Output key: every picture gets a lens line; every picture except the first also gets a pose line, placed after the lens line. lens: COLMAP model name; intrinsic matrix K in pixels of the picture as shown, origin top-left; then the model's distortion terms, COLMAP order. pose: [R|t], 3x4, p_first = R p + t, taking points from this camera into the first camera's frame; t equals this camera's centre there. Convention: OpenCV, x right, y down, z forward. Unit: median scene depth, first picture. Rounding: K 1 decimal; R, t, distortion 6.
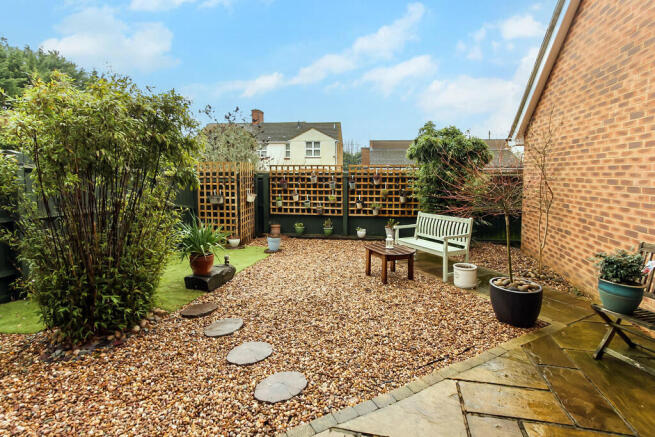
lens RADIAL K [[318.7, 0, 342.5], [0, 318.7, 198.6], [0, 0, 1]] dist [0.000243, -0.000226]
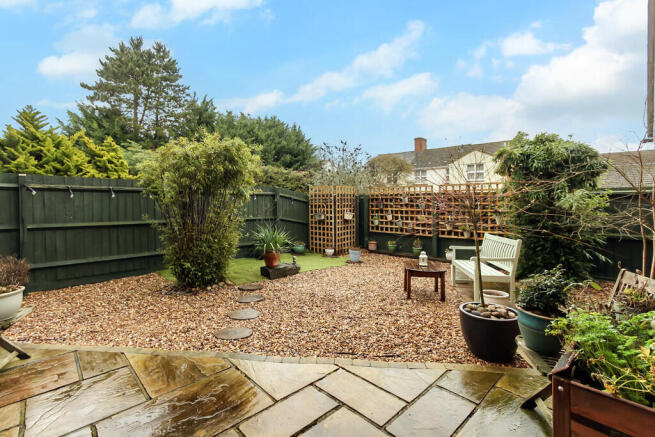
lens RADIAL K [[310.6, 0, 318.3], [0, 310.6, 205.5], [0, 0, 1]] dist [-0.000087, -0.000032]
pose [[0.808506, 0.000422, -0.588488, 0.308273], [-0.037001, 0.998058, -0.050119, 0.021517], [0.587324, 0.062296, 0.806951, 0.016556]]
